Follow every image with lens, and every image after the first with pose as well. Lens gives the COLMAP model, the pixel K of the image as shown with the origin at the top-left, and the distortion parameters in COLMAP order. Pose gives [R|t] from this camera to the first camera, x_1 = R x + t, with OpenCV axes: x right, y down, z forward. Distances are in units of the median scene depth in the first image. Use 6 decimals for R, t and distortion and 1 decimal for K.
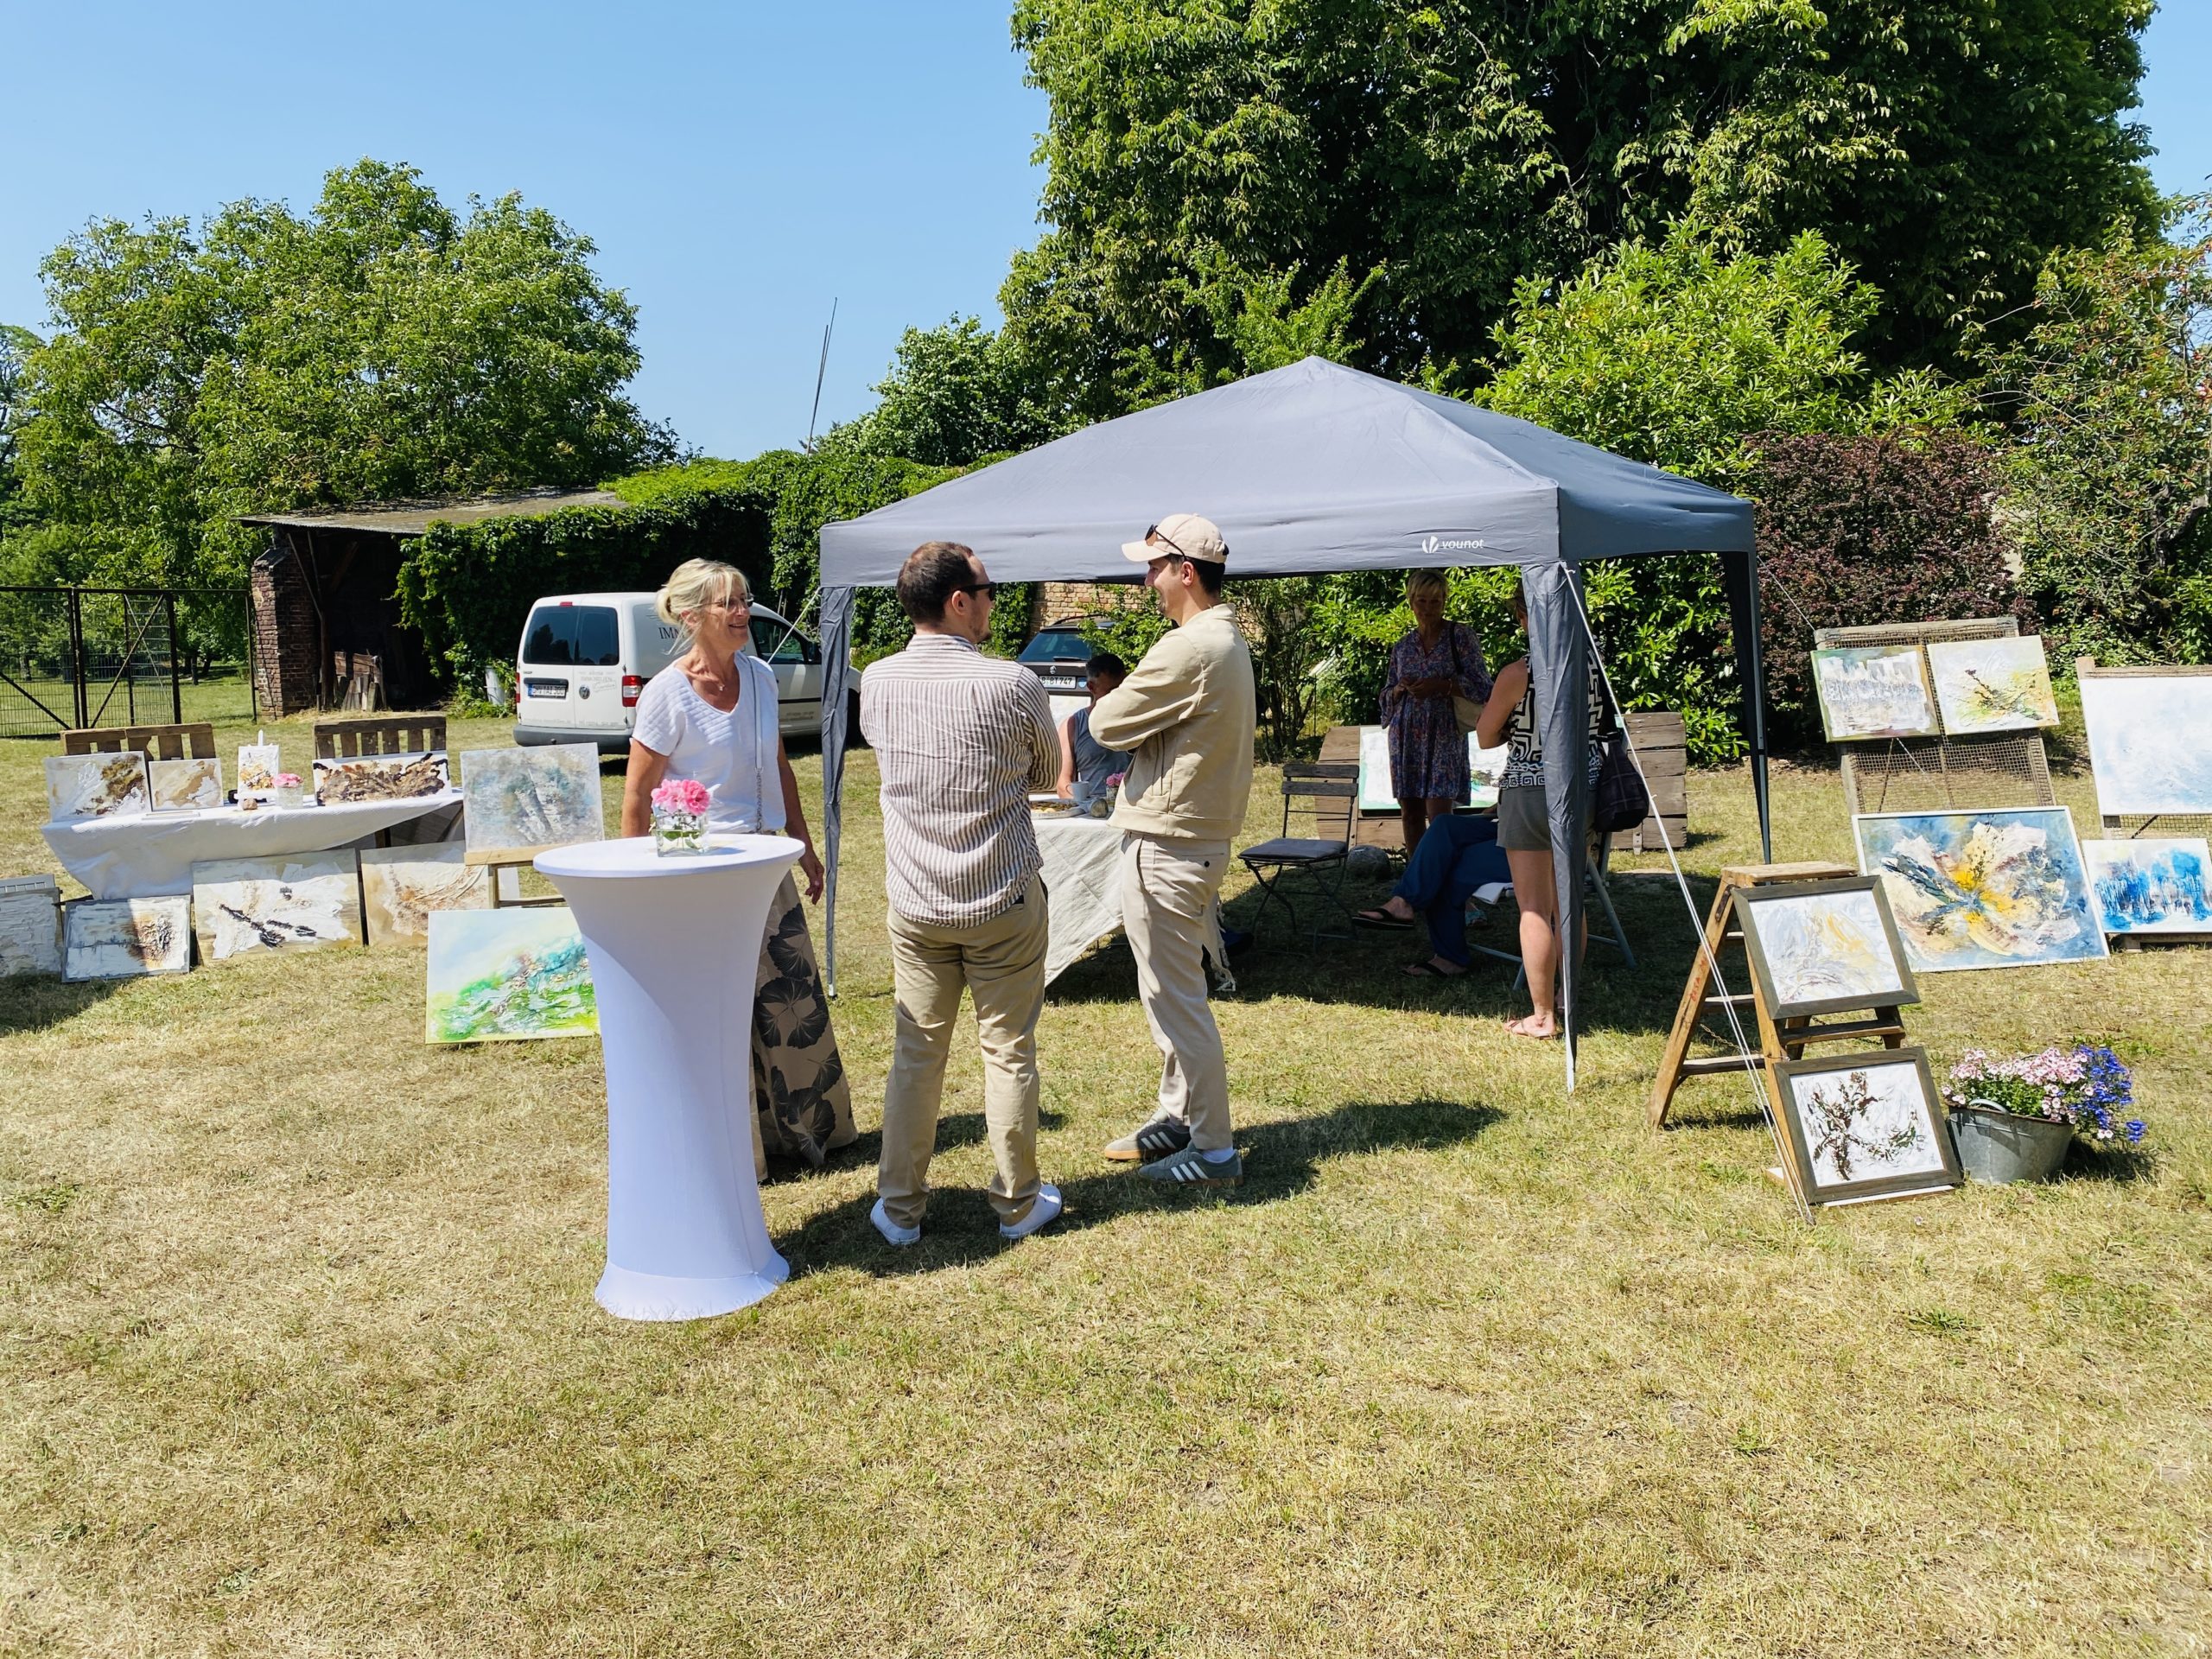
lens RADIAL K [[1664.6, 0, 1113.7], [0, 1664.6, 783.7], [0, 0, 1]] dist [0.023841, -0.025406]
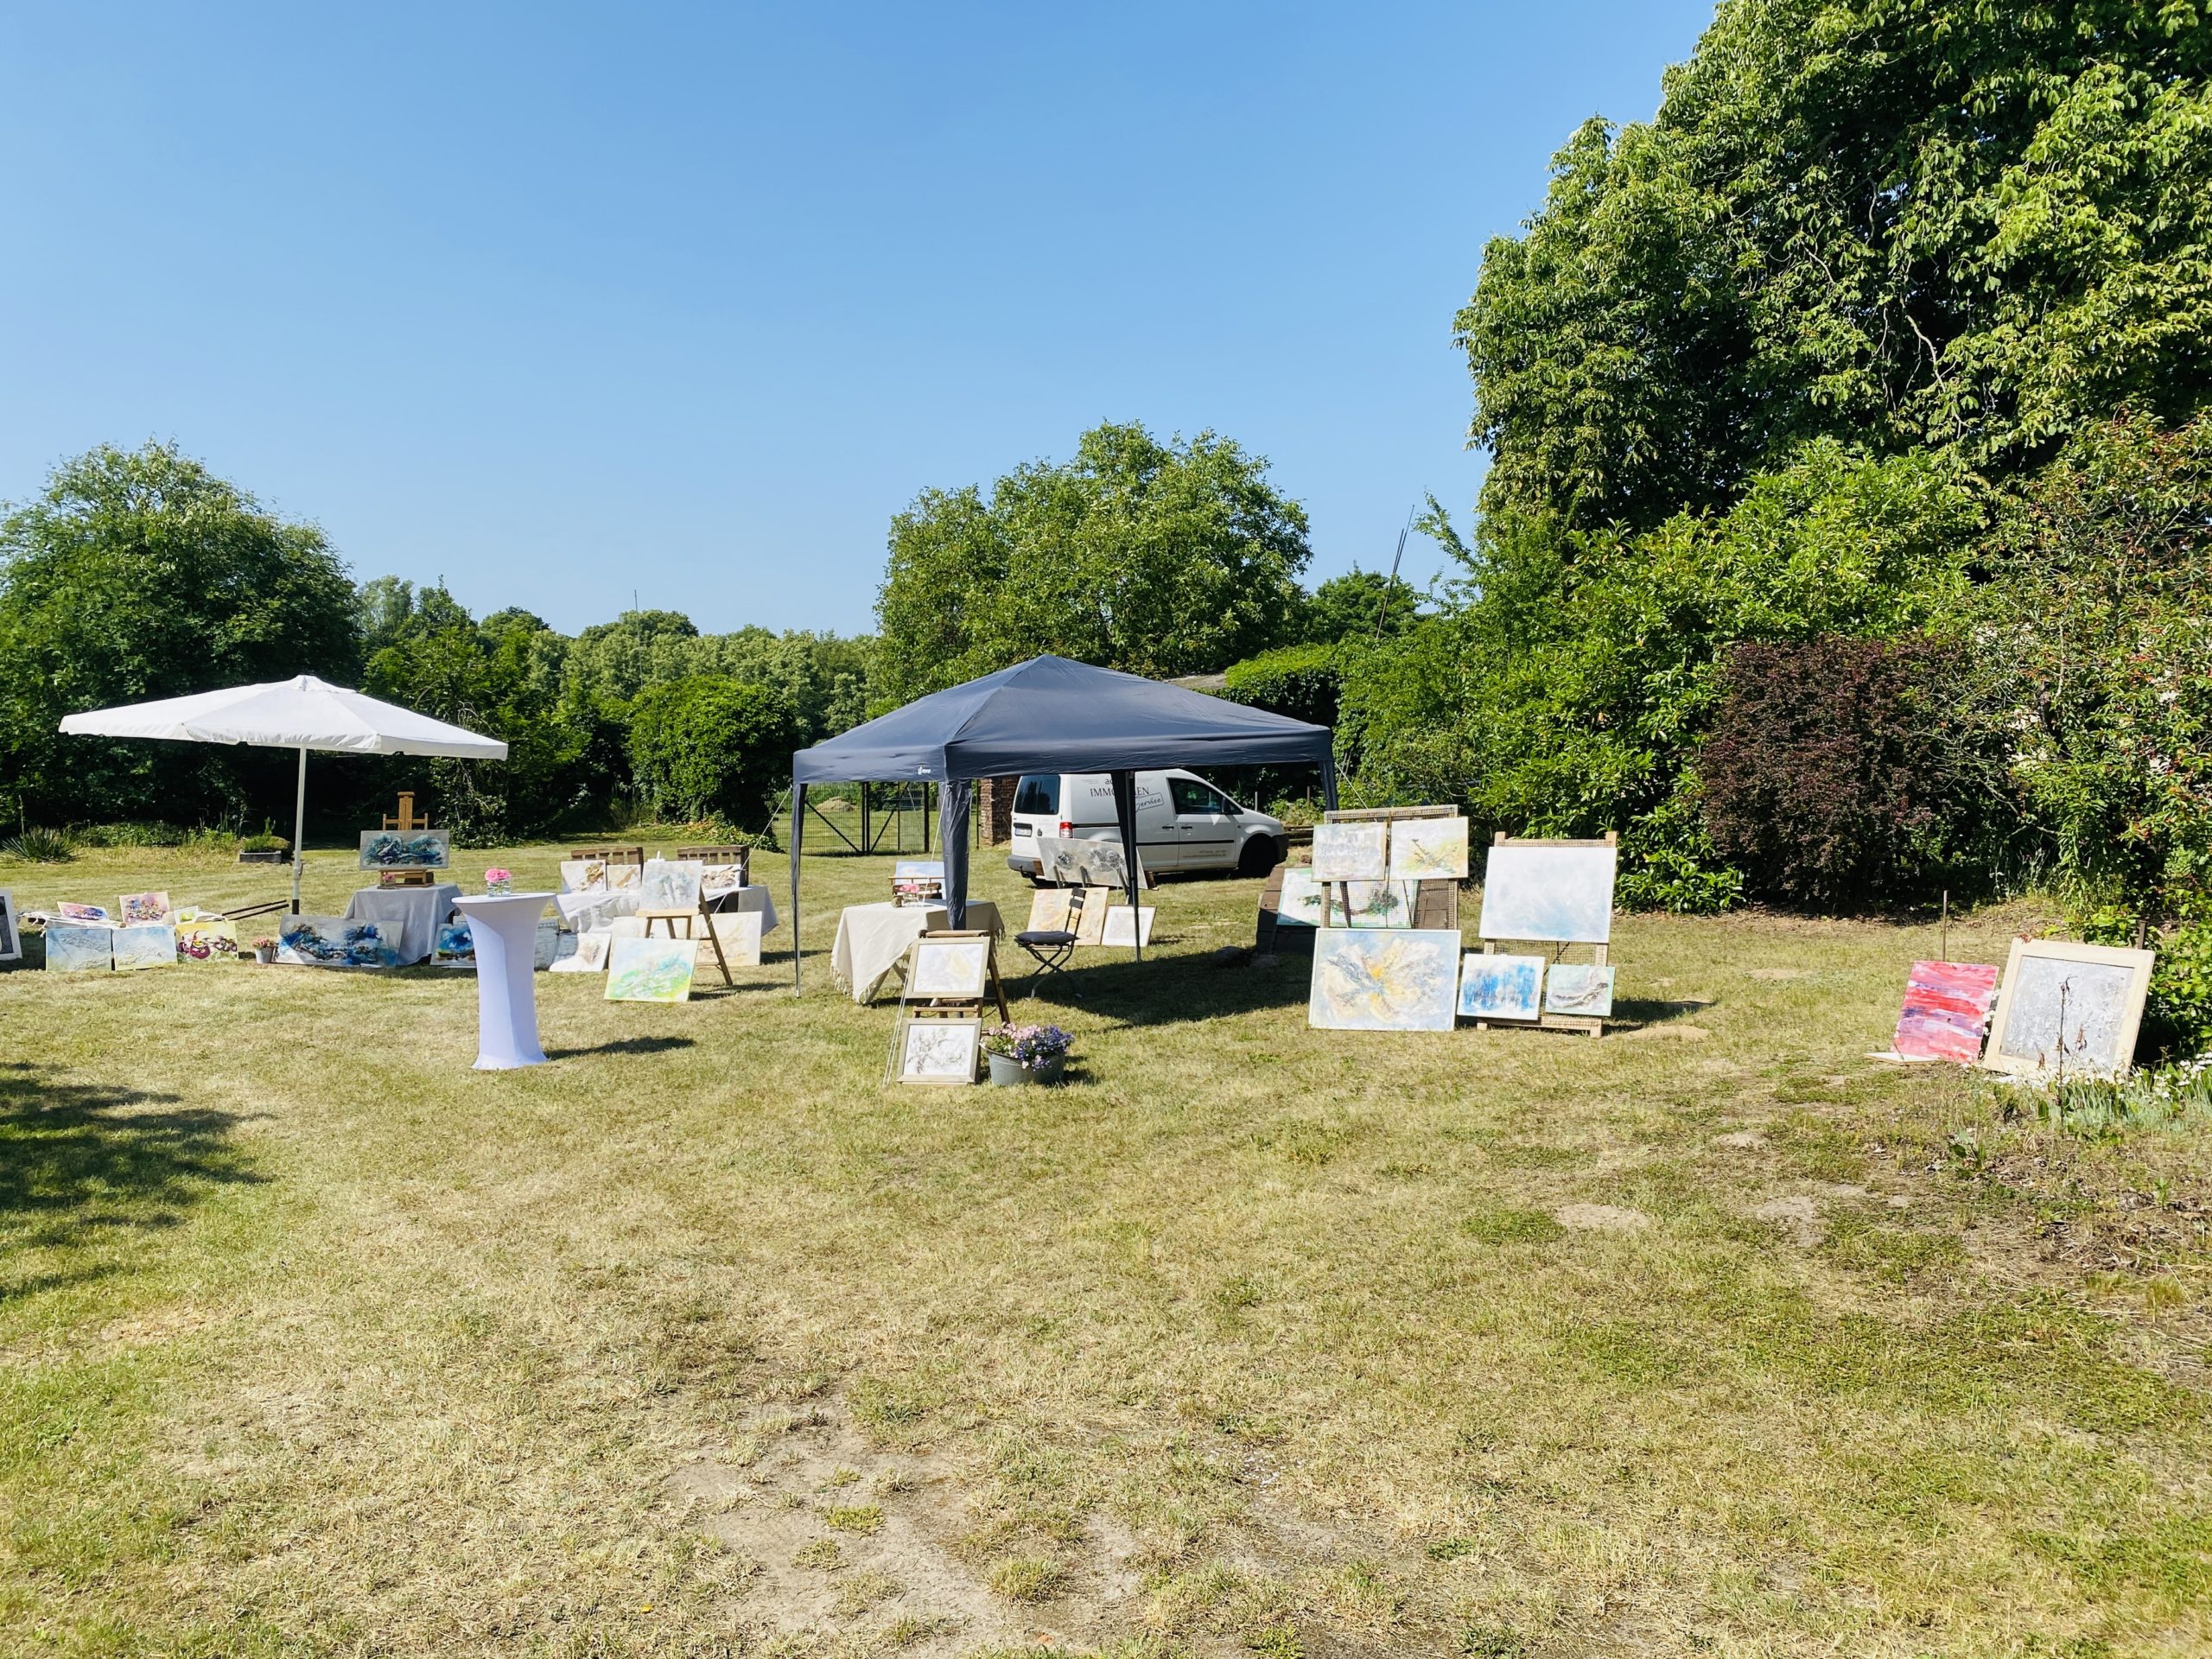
lens RADIAL K [[1641.8, 0, 1112.0], [0, 1641.8, 803.4], [0, 0, 1]] dist [0.072605, -0.139189]
pose [[0.864092, 0.010971, -0.503215, 0.906384], [-0.047251, 0.997115, -0.059398, 0.001766], [0.501112, 0.075103, 0.862117, -0.385213]]
